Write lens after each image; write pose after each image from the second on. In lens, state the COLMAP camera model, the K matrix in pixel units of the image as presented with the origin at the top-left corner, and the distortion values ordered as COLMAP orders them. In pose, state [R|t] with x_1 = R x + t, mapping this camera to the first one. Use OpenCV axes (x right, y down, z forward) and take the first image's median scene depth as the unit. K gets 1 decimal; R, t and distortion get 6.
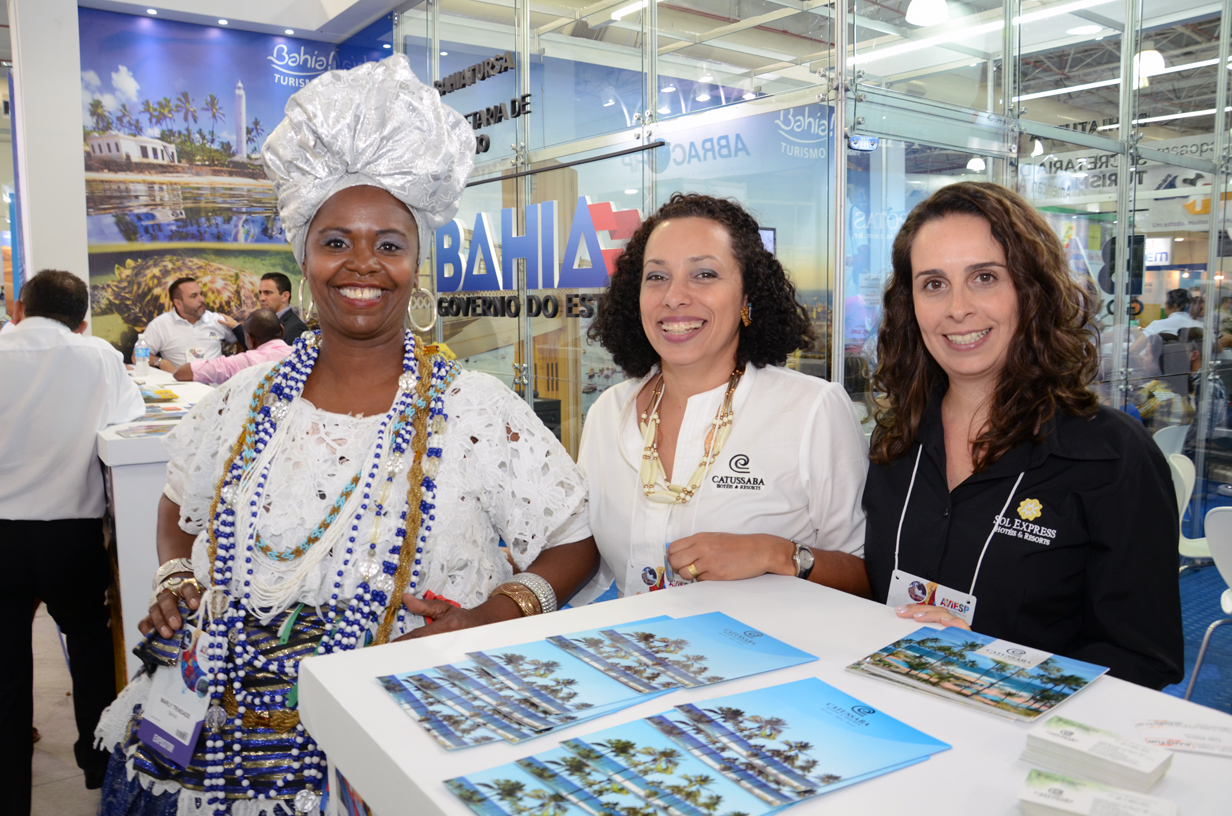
lens RADIAL K [[996.9, 0, 613.5], [0, 996.9, 404.1], [0, 0, 1]] dist [-0.093492, 0.018043]
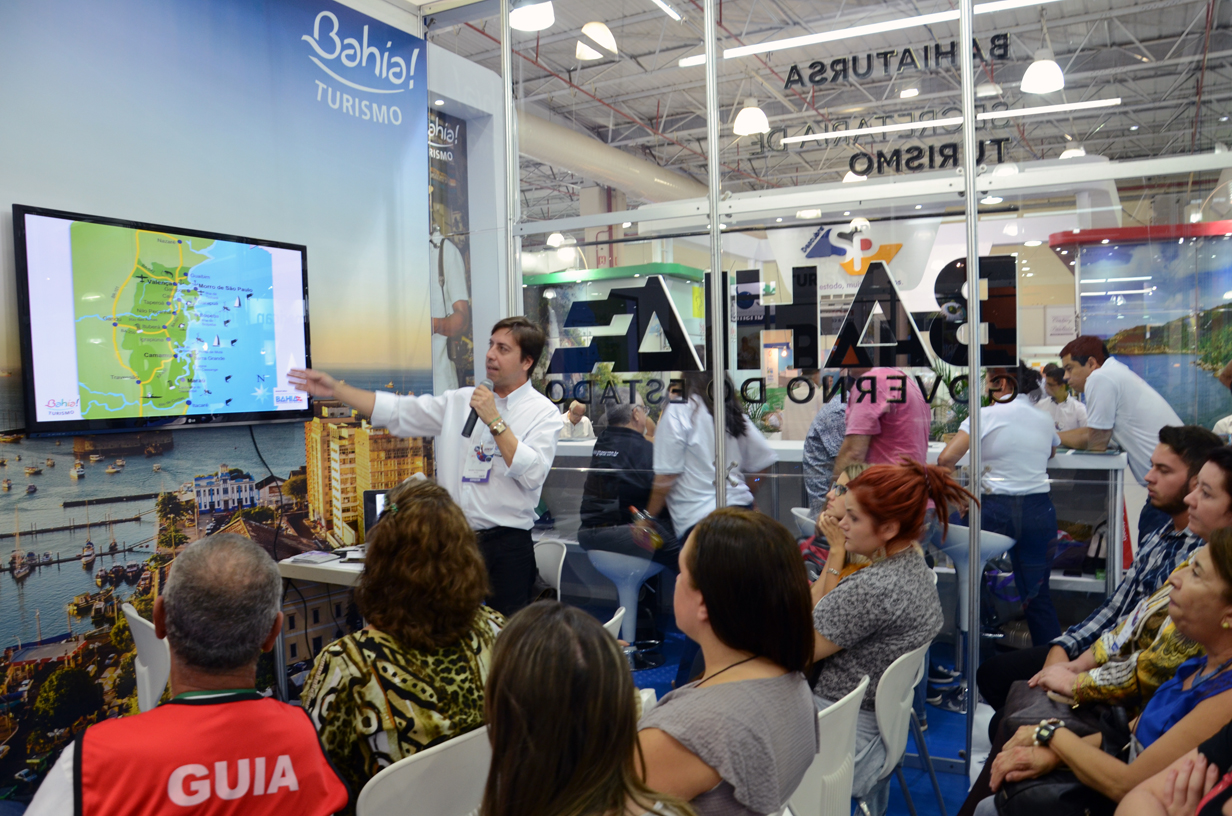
lens RADIAL K [[996.9, 0, 610.6], [0, 996.9, 405.9], [0, 0, 1]] dist [-0.093492, 0.018043]
pose [[0.913482, -0.019745, 0.406400, 0.097303], [0.053861, 0.995900, -0.072681, -0.051516], [-0.403298, 0.088282, 0.910800, 0.478848]]
